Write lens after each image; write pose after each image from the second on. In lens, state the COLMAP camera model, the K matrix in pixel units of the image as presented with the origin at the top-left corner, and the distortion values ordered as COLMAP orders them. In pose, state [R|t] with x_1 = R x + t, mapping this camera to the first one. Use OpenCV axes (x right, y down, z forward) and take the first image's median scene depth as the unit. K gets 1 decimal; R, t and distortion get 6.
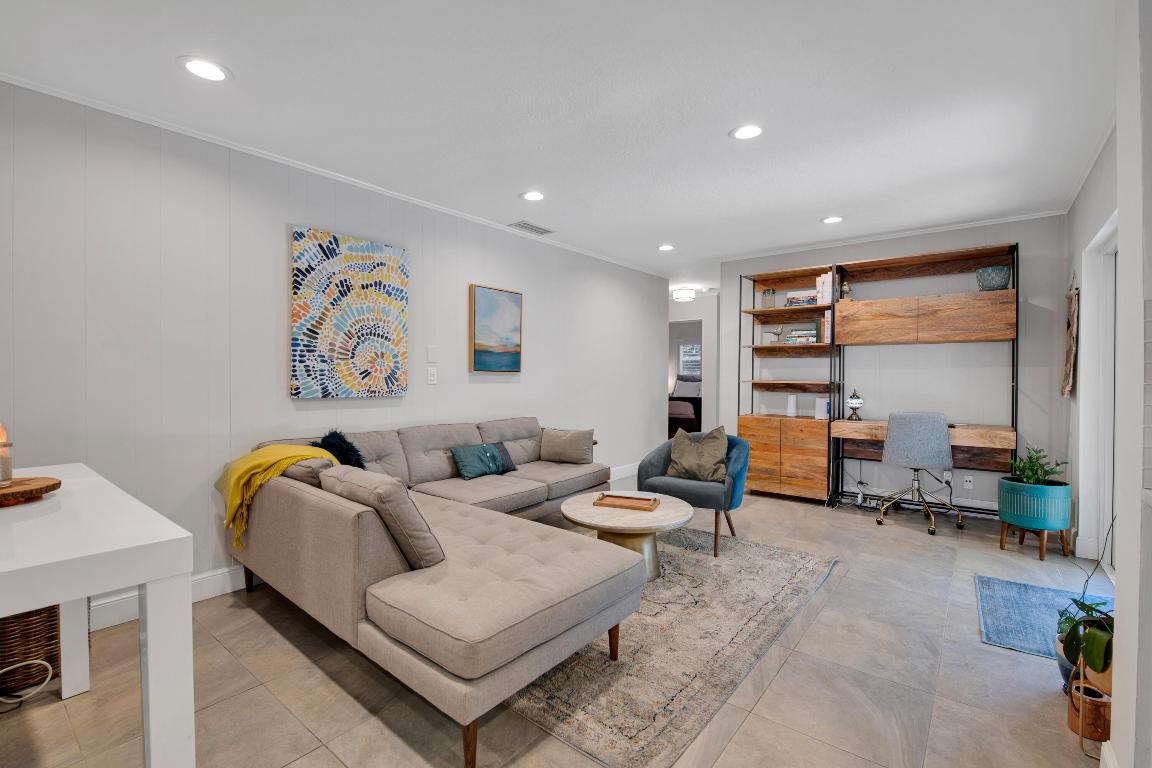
lens RADIAL K [[508.7, 0, 577.5], [0, 508.7, 381.7], [0, 0, 1]] dist [-0.022303, -0.000195]
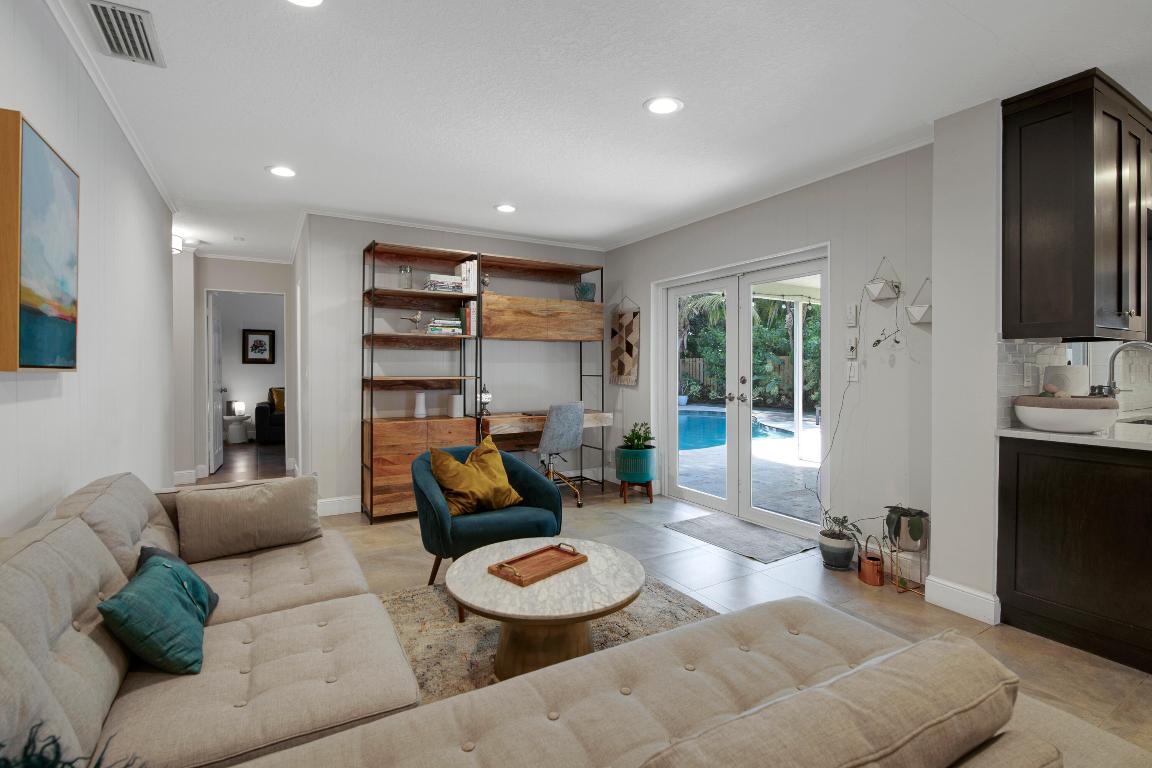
lens RADIAL K [[533.3, 0, 573.0], [0, 533.3, 372.4], [0, 0, 1]] dist [0.000450, -0.000105]
pose [[0.348932, -0.012995, 0.937058, -0.371202], [0.015049, 0.999853, 0.008262, -0.013508], [-0.937027, 0.011219, 0.349077, 0.483606]]
